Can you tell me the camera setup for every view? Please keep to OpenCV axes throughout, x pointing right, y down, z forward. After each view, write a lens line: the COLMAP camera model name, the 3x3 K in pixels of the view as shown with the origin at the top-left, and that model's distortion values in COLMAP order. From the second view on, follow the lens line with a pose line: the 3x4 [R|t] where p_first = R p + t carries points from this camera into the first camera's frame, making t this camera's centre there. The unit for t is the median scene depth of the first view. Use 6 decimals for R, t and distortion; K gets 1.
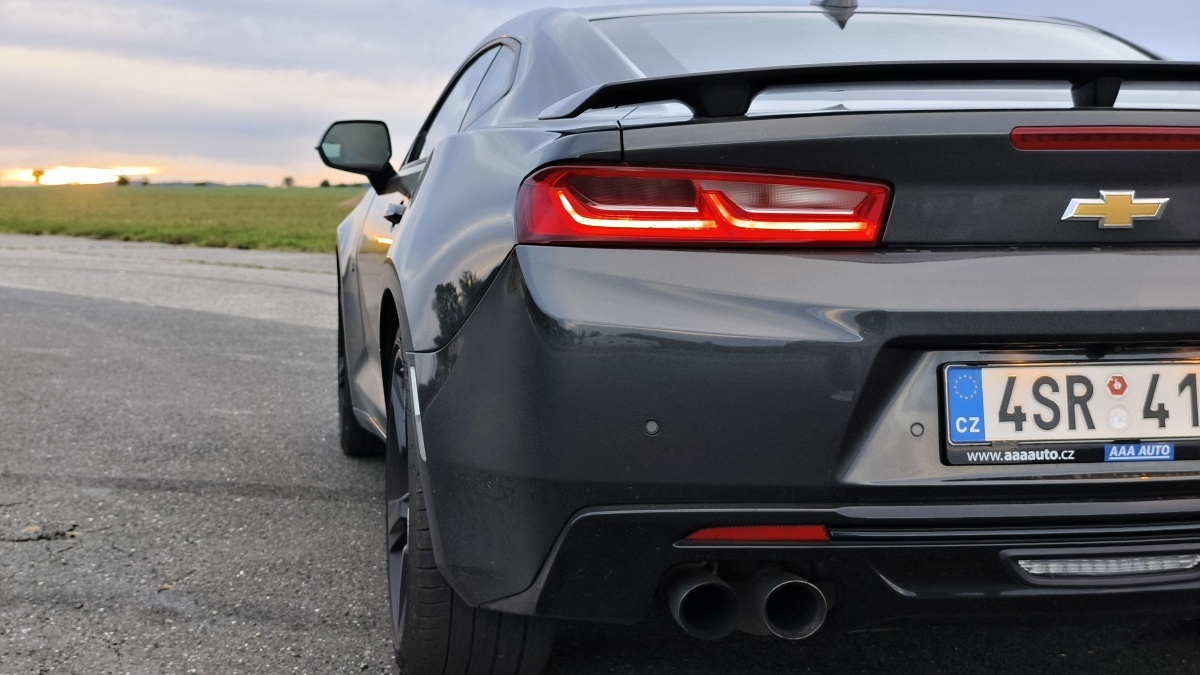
lens RADIAL K [[1764.1, 0, 598.1], [0, 1764.1, 352.5], [0, 0, 1]] dist [0.024143, 0.035365]
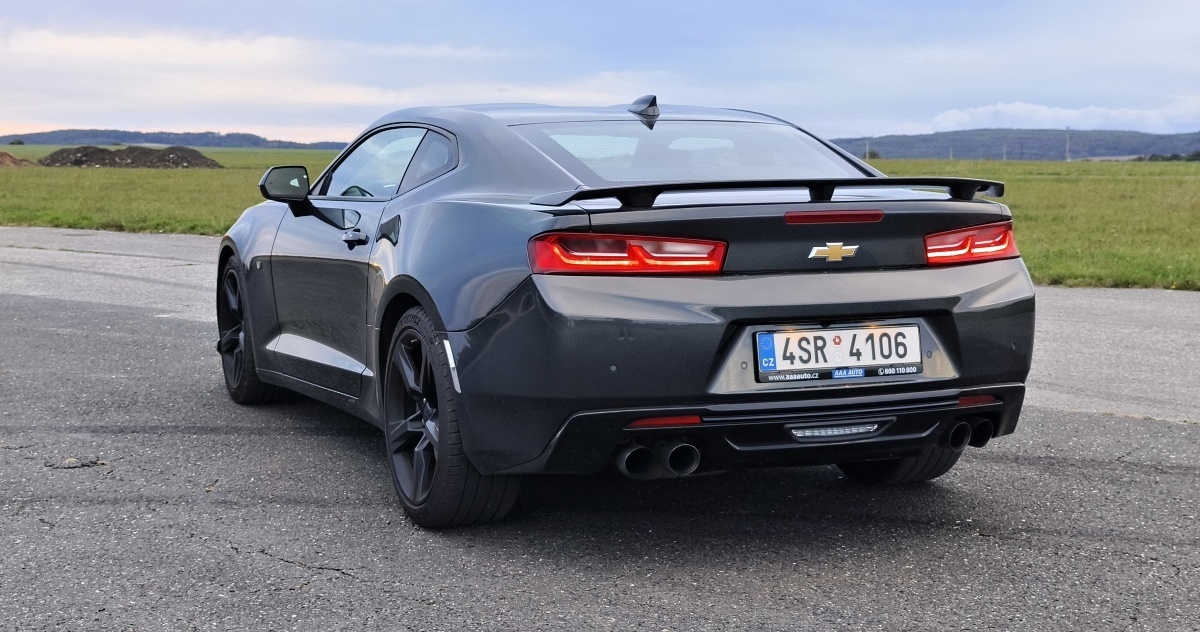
lens RADIAL K [[1776.5, 0, 600.0], [0, 1776.5, 316.0], [0, 0, 1]] dist [0.026385, 0.038875]
pose [[0.975113, -0.025000, 0.220295, -0.410597], [0.023801, 0.999684, 0.008094, -0.031613], [-0.220428, -0.002650, 0.975400, -0.903210]]
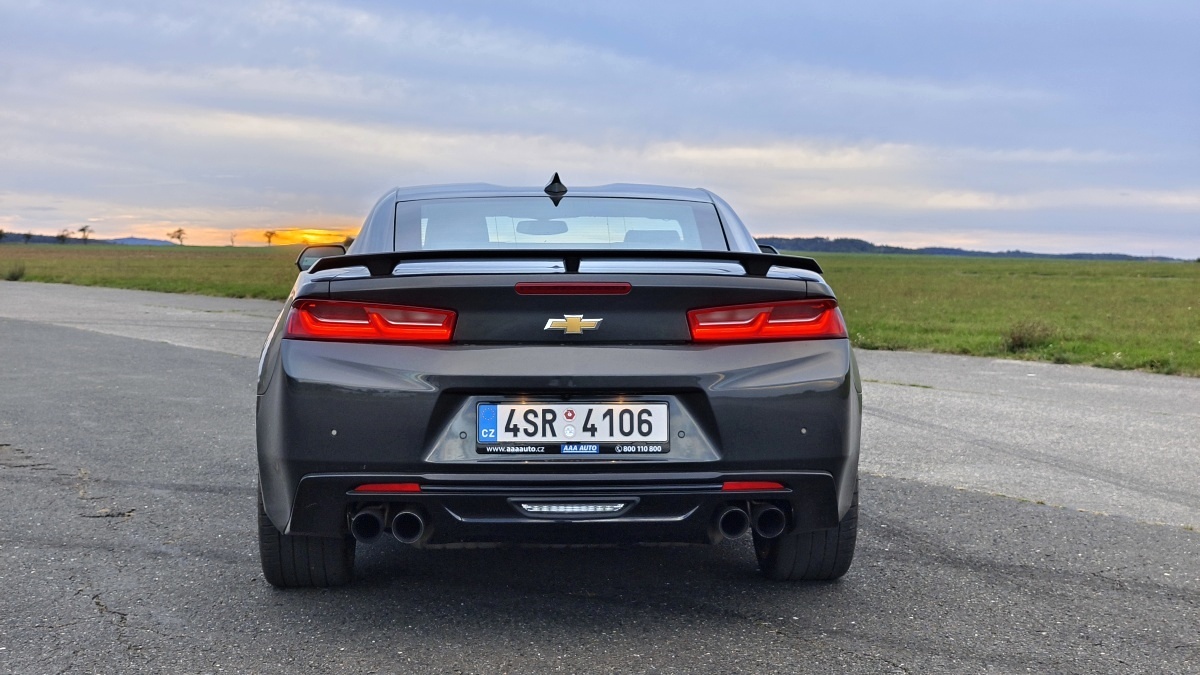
lens RADIAL K [[1770.3, 0, 600.0], [0, 1770.3, 337.5], [0, 0, 1]] dist [0.094344, -0.108273]
pose [[0.992194, 0.007234, -0.124495, 0.568629], [-0.012448, 0.999075, -0.041152, 0.013714], [0.124082, 0.042380, 0.991367, -0.935410]]
